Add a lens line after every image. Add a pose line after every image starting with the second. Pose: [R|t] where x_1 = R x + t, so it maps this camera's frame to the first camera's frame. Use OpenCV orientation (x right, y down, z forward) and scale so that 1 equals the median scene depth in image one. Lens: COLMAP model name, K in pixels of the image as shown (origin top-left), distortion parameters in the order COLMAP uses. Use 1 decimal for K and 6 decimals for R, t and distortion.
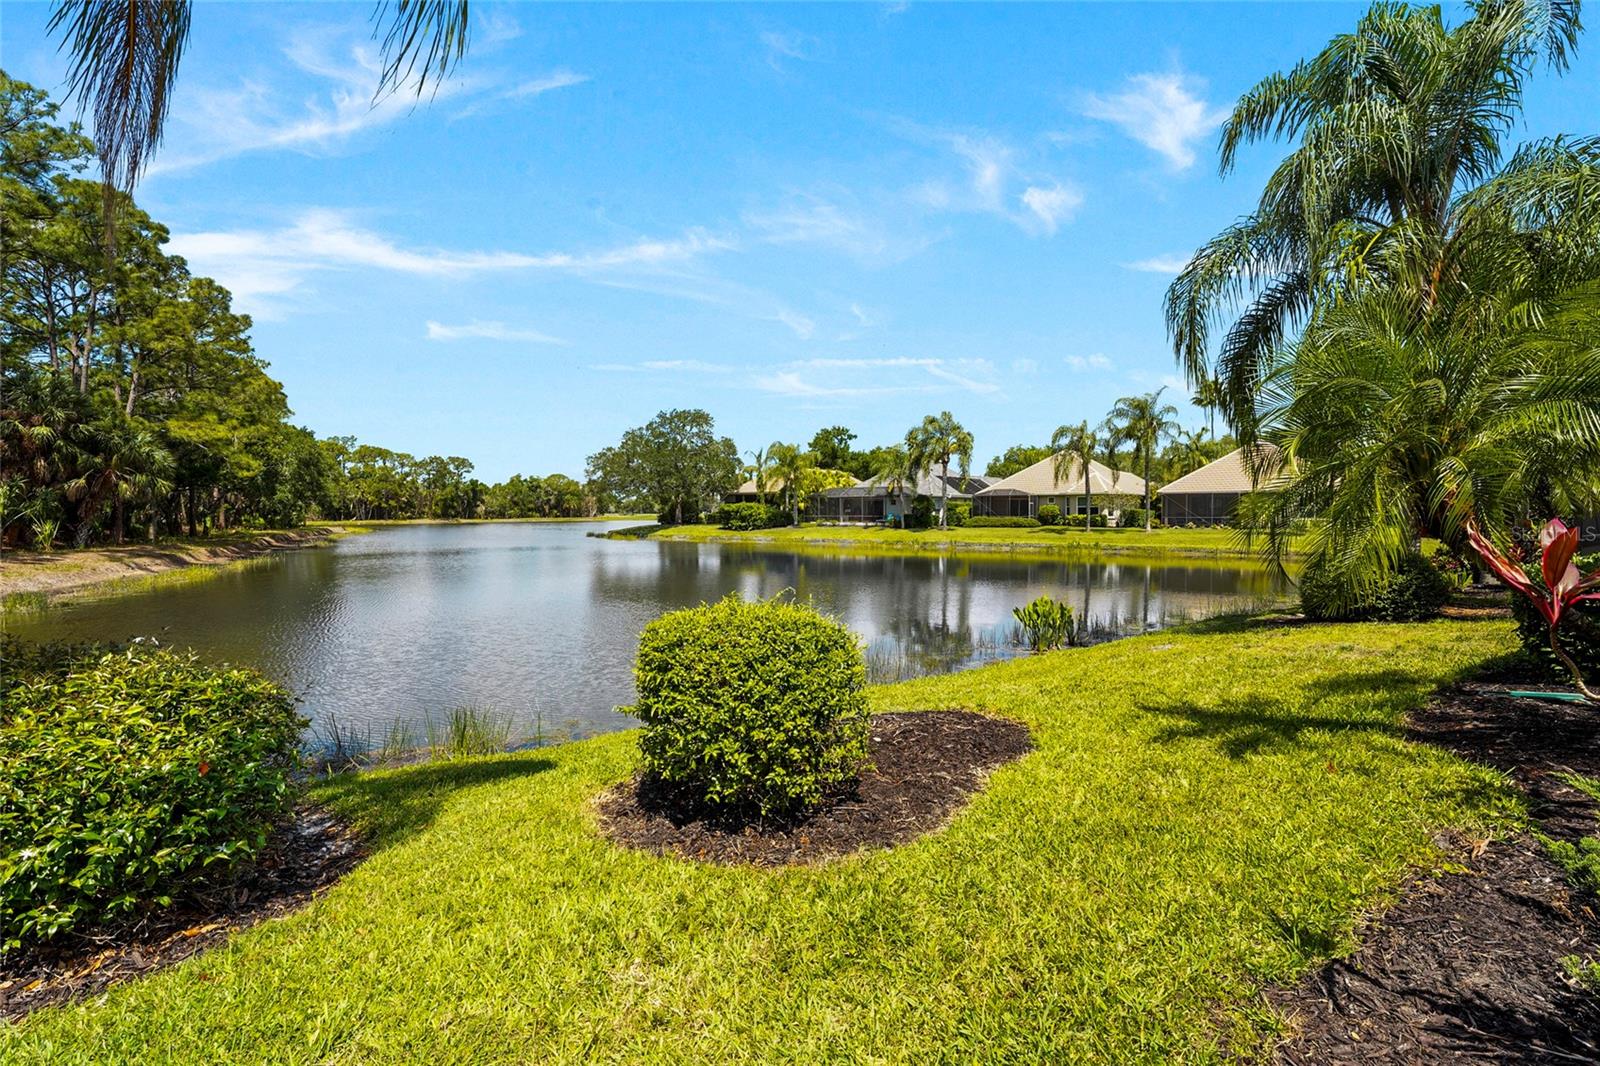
lens RADIAL K [[711.9, 0, 802.6], [0, 711.9, 528.3], [0, 0, 1]] dist [0.002110, 0.001296]
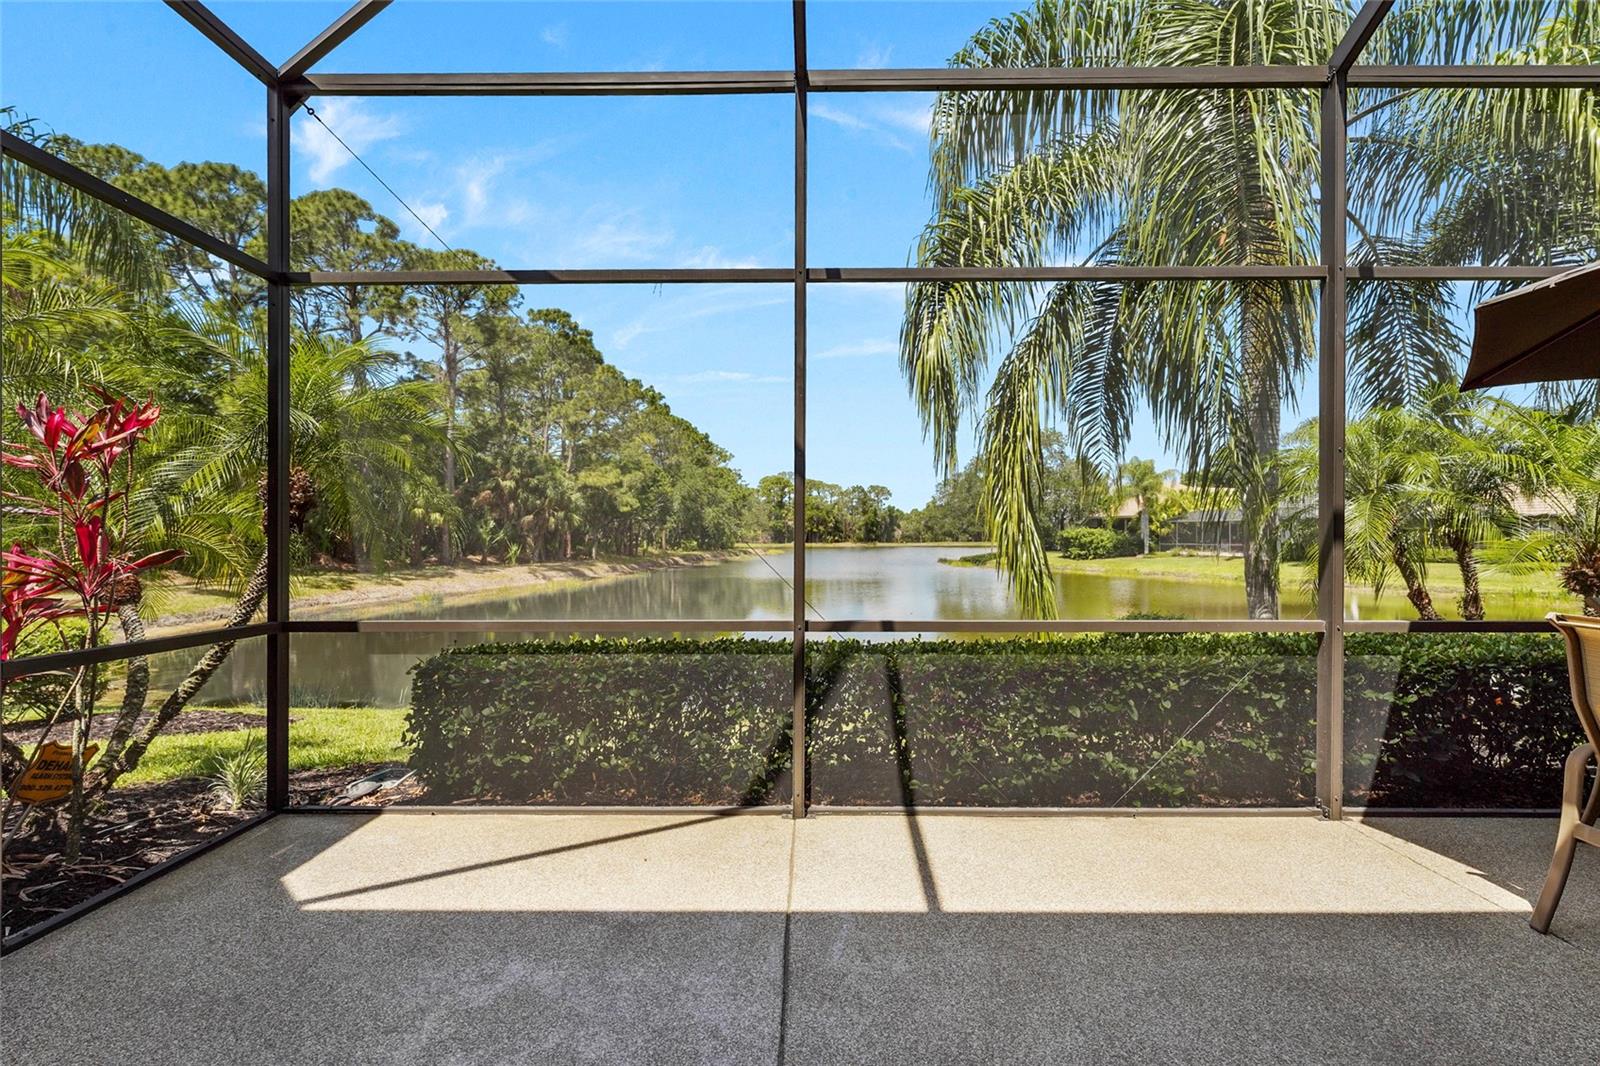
lens RADIAL K [[728.2, 0, 800.0], [0, 728.2, 533.0], [0, 0, 1]] dist [-0.000667, 0.000020]
pose [[0.835096, 0.000454, -0.550103, 0.124959], [-0.015288, 0.999633, -0.022383, -0.004259], [0.549891, 0.027102, 0.834797, 0.032808]]
